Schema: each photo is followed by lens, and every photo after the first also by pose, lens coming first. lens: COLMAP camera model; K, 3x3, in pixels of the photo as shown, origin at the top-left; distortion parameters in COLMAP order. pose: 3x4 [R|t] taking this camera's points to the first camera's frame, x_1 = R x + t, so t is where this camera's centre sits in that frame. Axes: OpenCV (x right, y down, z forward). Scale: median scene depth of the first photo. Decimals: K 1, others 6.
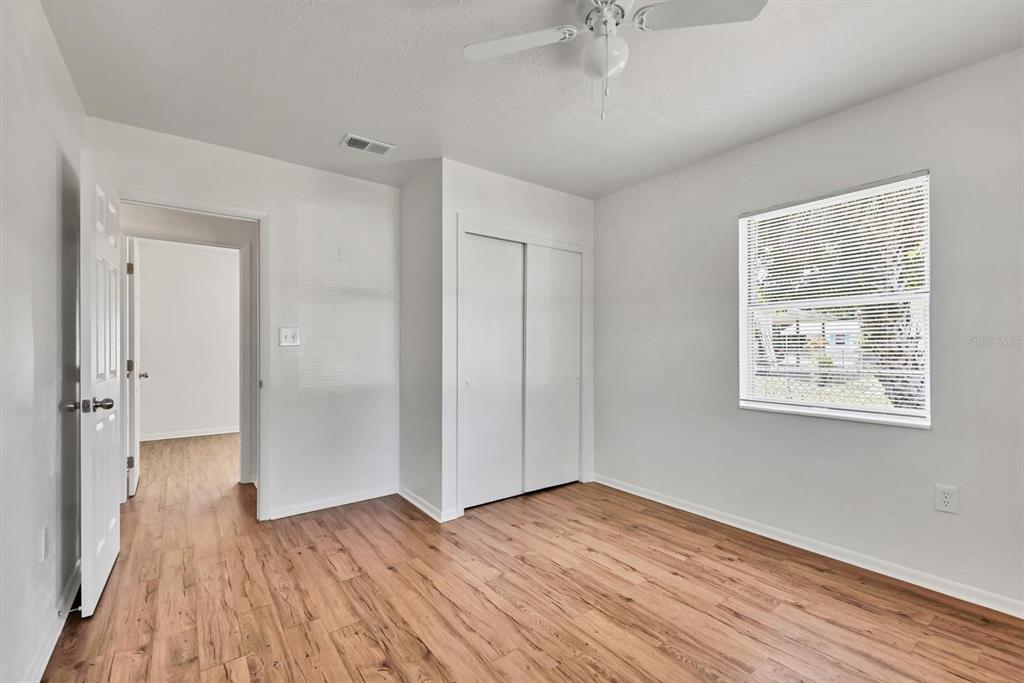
lens RADIAL K [[442.2, 0, 515.6], [0, 442.2, 345.3], [0, 0, 1]] dist [0.000081, -0.000859]
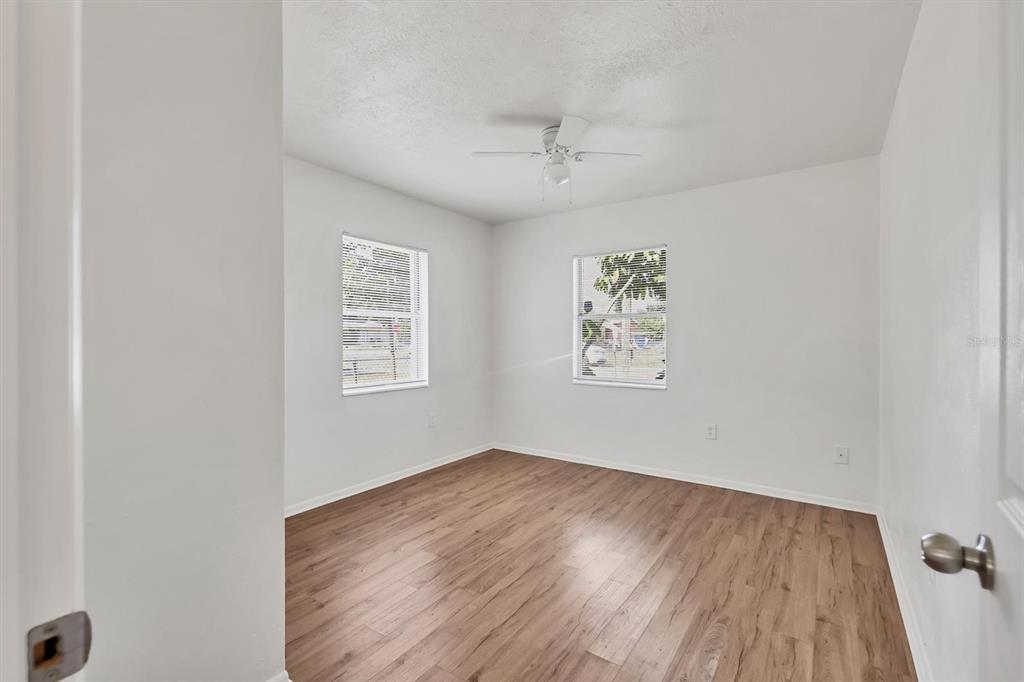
lens RADIAL K [[442.2, 0, 515.6], [0, 442.2, 344.8], [0, 0, 1]] dist [0.000081, -0.000859]
pose [[-0.304549, -0.010757, 0.952436, -0.945250], [0.001592, 0.999929, 0.011802, -0.011194], [-0.952495, 0.005111, -0.304510, 1.155922]]
